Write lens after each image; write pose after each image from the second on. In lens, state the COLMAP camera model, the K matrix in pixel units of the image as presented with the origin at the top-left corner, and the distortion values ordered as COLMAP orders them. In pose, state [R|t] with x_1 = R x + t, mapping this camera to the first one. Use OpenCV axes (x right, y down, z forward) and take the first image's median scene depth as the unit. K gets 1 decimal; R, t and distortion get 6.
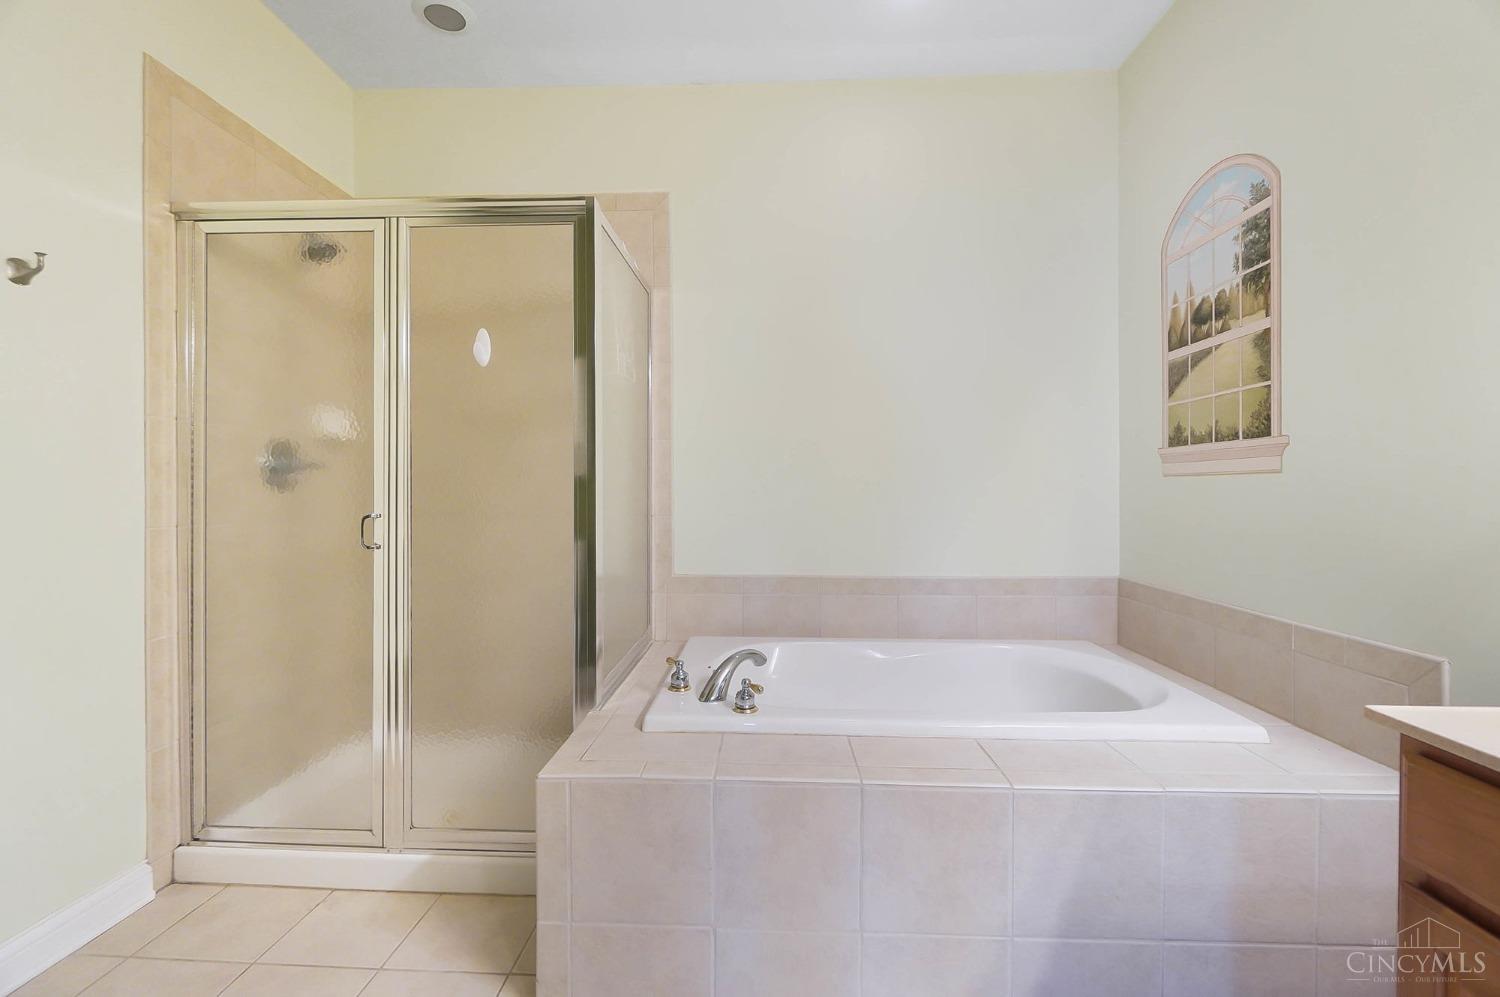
lens RADIAL K [[654.3, 0, 749.5], [0, 654.3, 496.5], [0, 0, 1]] dist [0.000784, -0.003961]
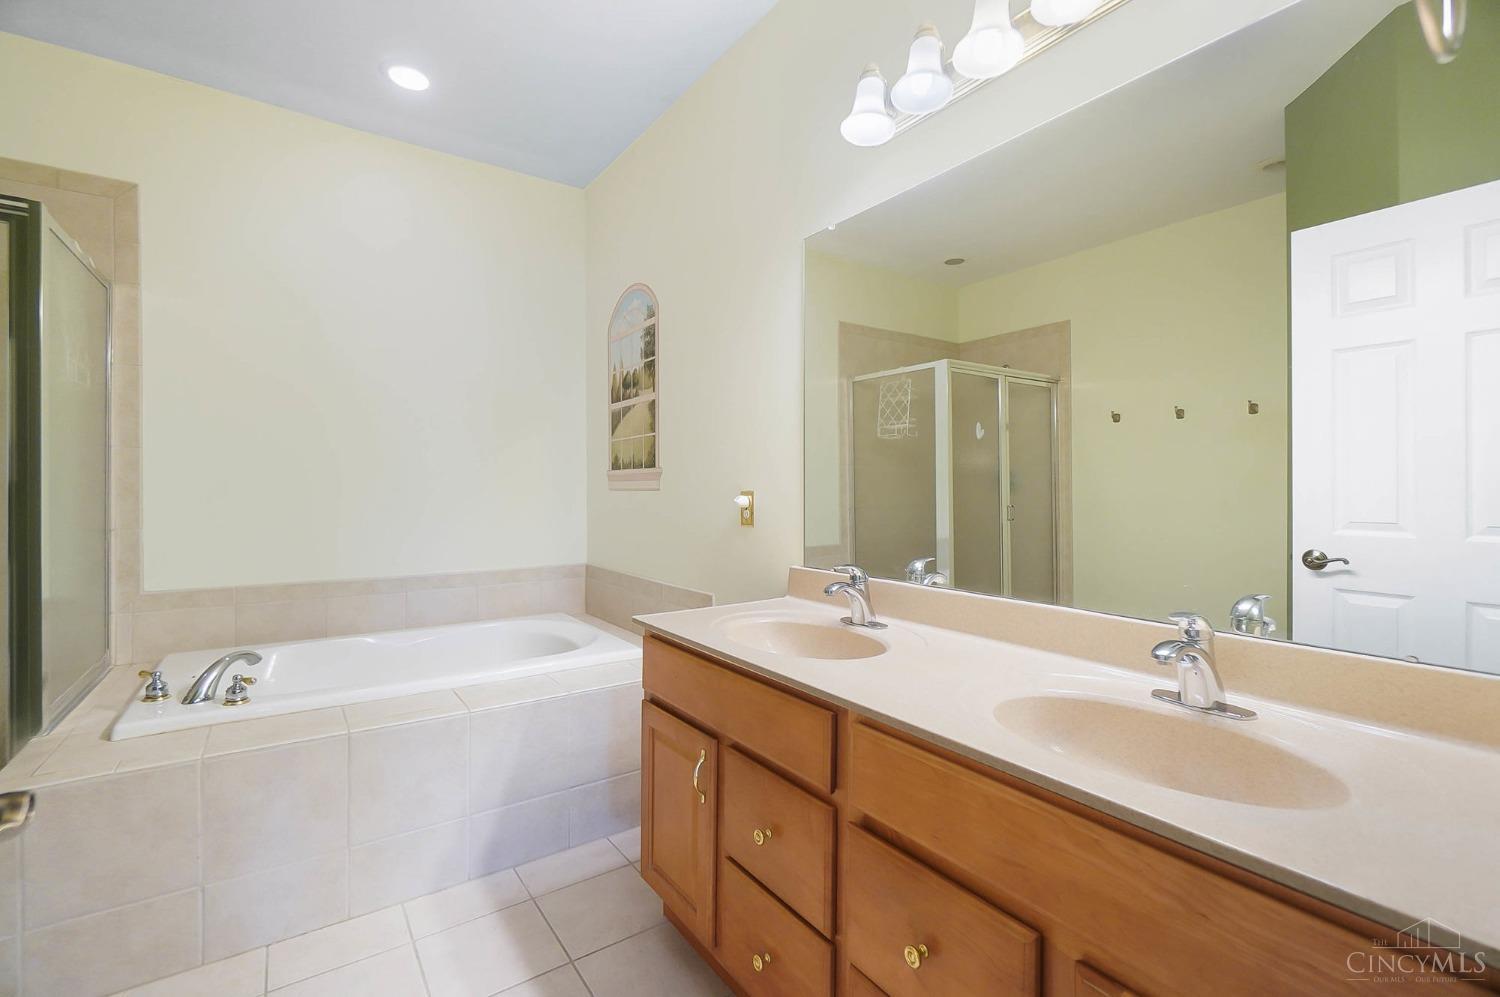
lens RADIAL K [[654.3, 0, 748.1], [0, 654.3, 490.0], [0, 0, 1]] dist [0.000784, -0.003961]
pose [[0.795742, 0.001721, 0.605634, 0.010896], [0.004764, 0.999947, -0.009101, -0.019732], [-0.605617, 0.010127, 0.795692, -0.370208]]
